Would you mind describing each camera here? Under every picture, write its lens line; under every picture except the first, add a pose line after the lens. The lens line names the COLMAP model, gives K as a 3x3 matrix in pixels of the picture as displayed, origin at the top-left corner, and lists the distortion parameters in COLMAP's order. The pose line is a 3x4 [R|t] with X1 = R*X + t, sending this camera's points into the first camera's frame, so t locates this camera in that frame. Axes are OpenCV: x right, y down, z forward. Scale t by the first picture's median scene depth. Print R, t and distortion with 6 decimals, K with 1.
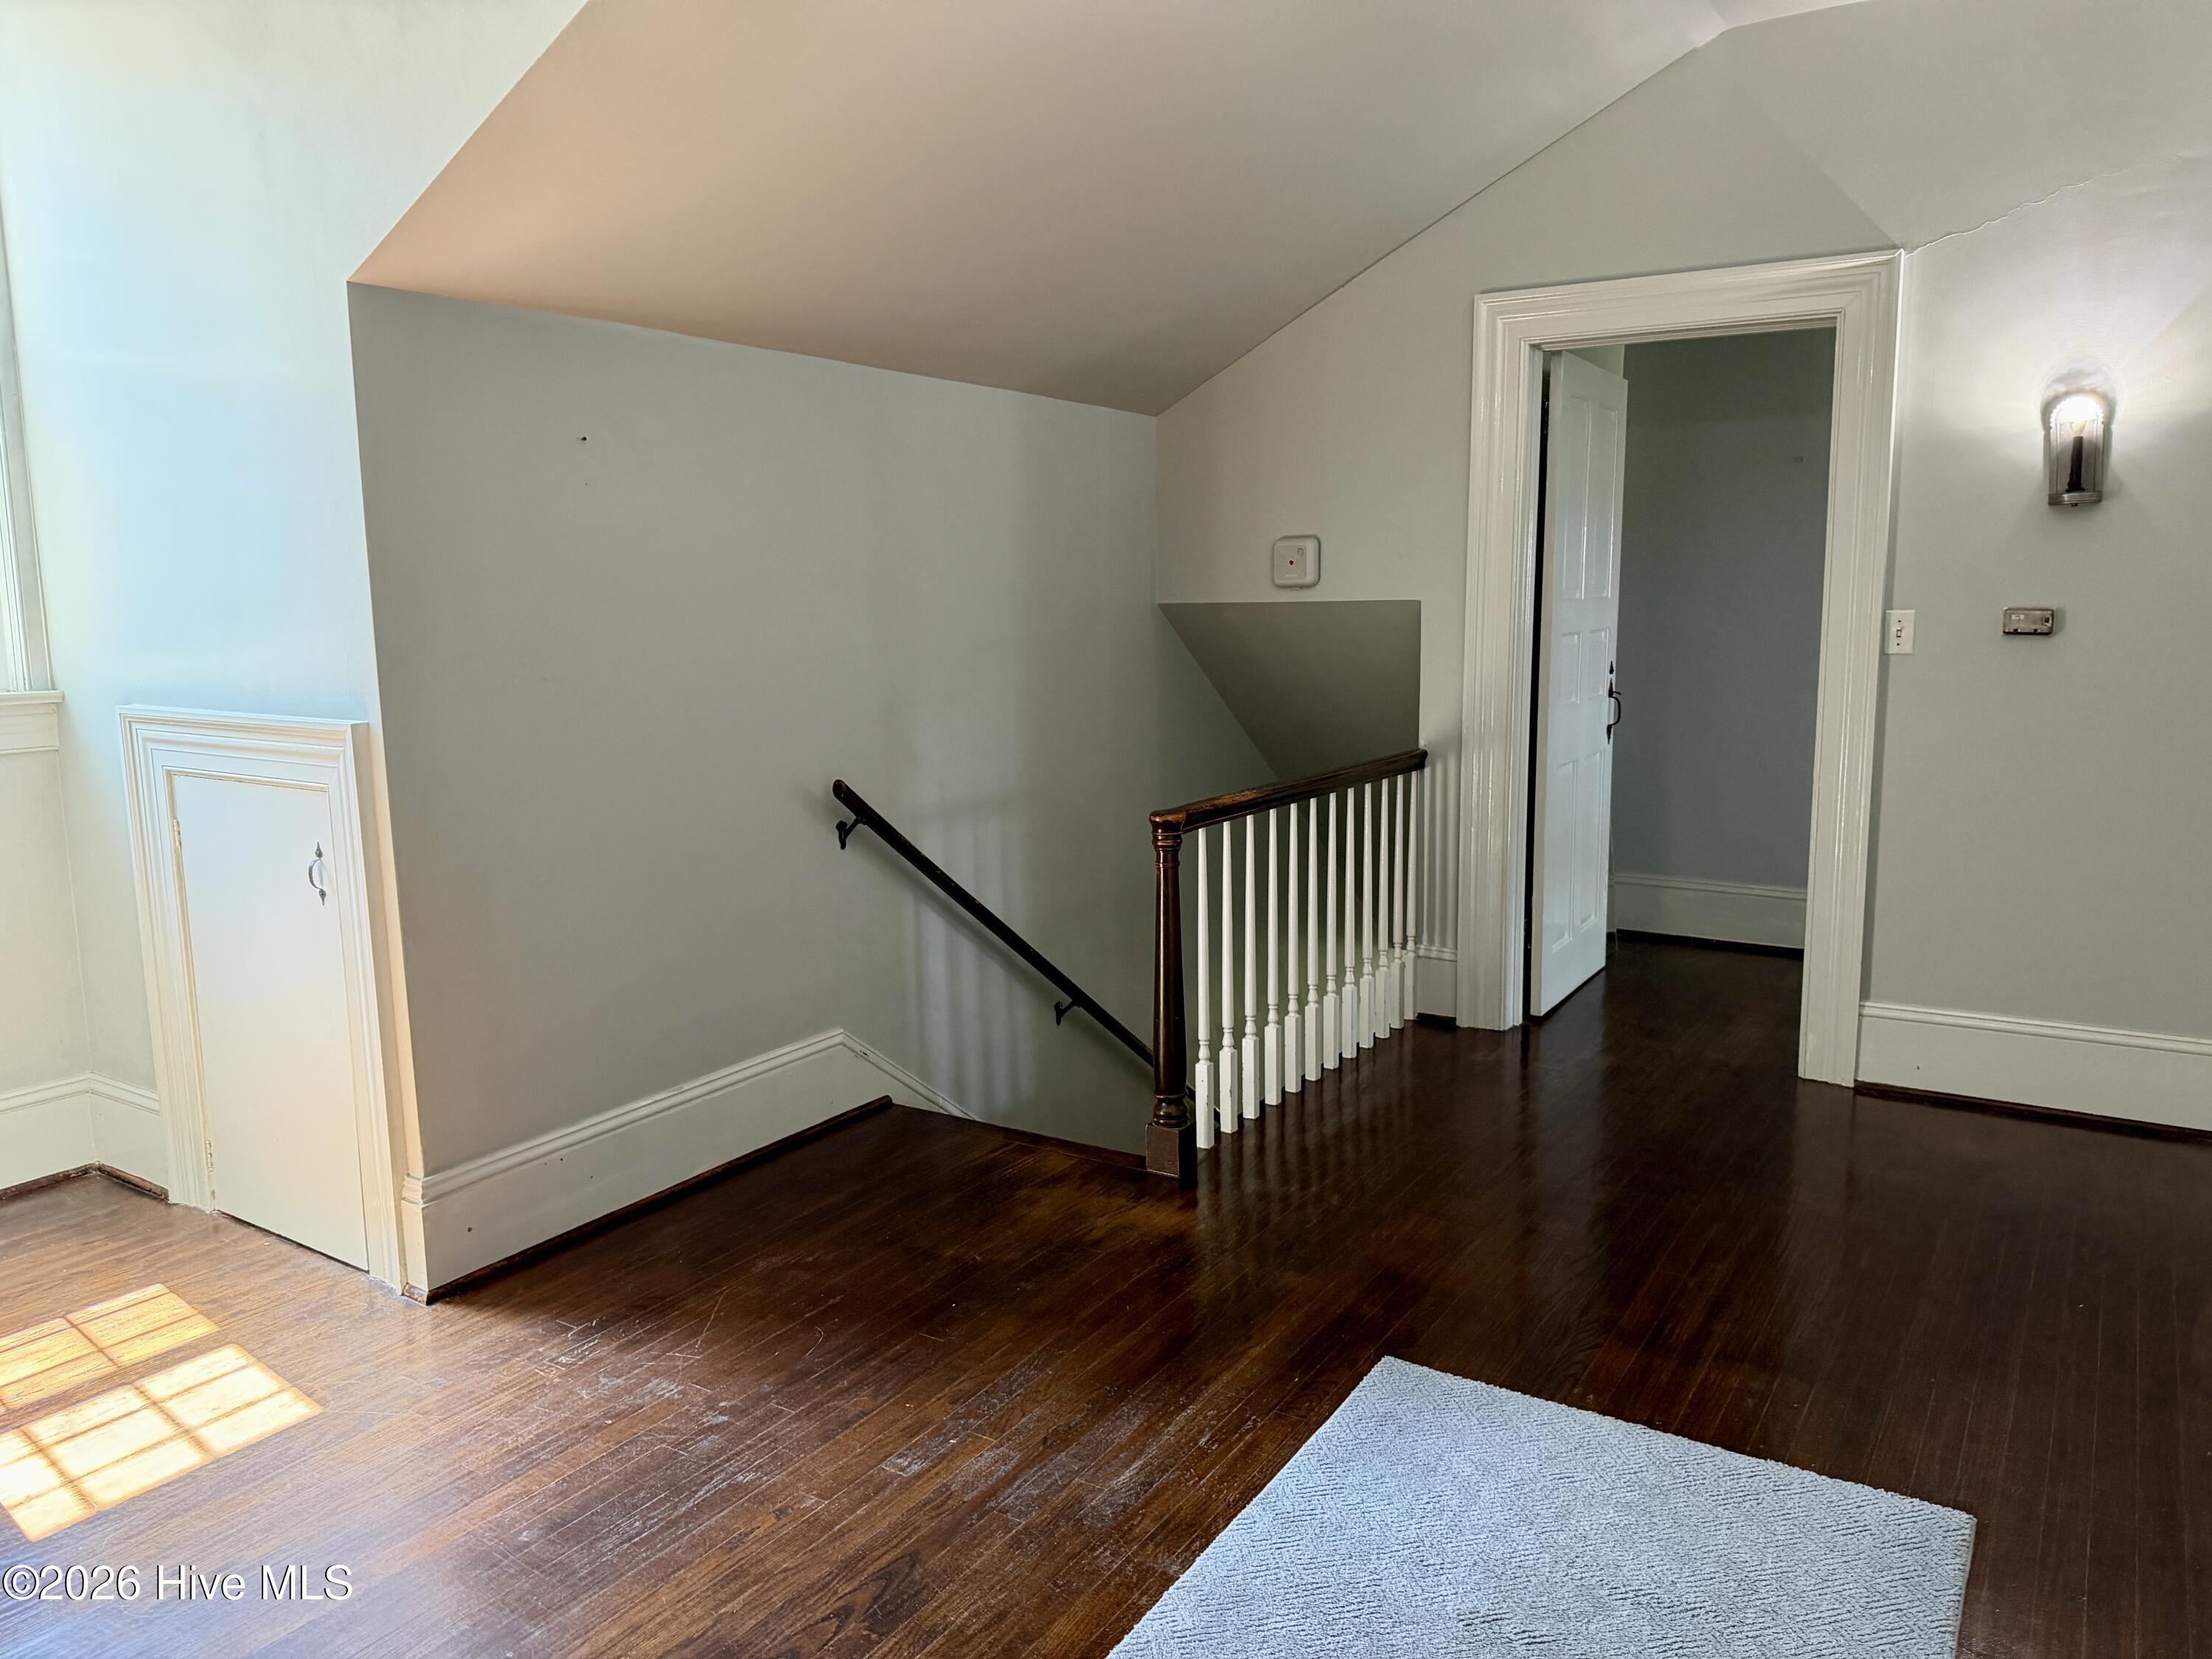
lens RADIAL K [[1565.7, 0, 1103.3], [0, 1565.7, 833.7], [0, 0, 1]] dist [0.029921, -0.020472]
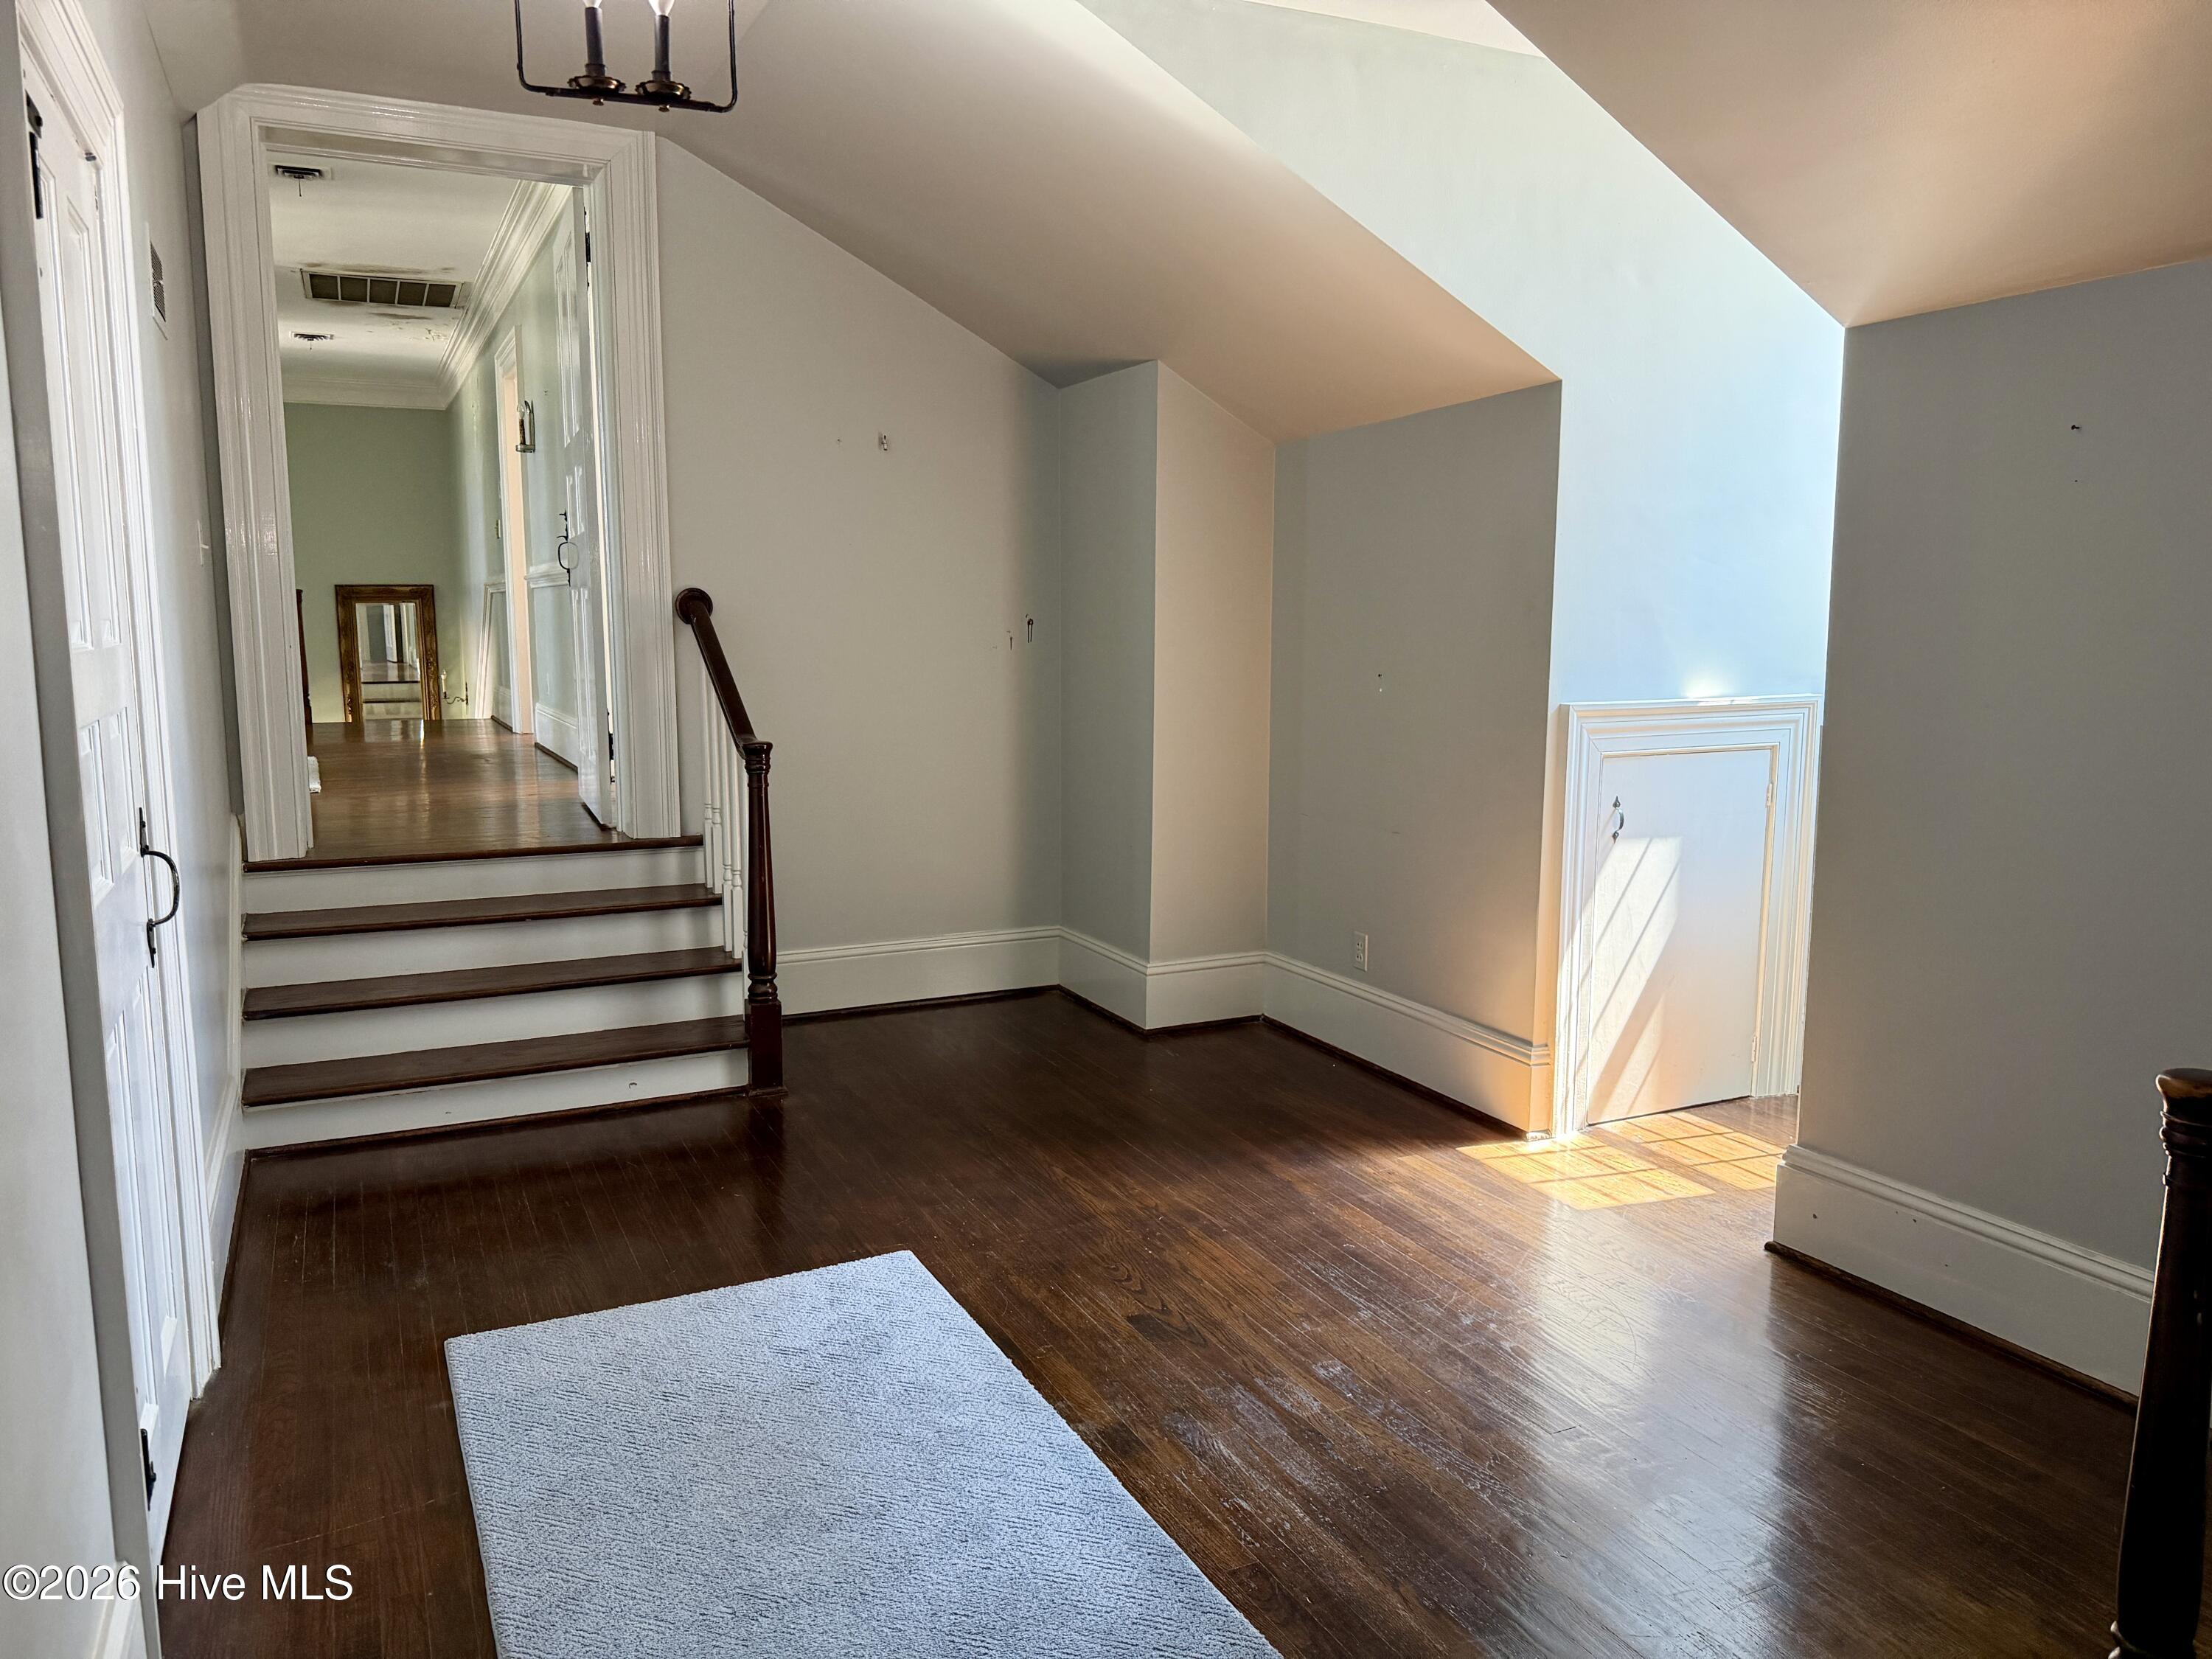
lens RADIAL K [[1565.7, 0, 1102.0], [0, 1565.7, 830.3], [0, 0, 1]] dist [0.029921, -0.020472]
pose [[-0.528632, 0.123931, -0.839756, 0.874067], [-0.123991, 0.967401, 0.220822, -0.213329], [0.839747, 0.220855, -0.496032, 1.332207]]
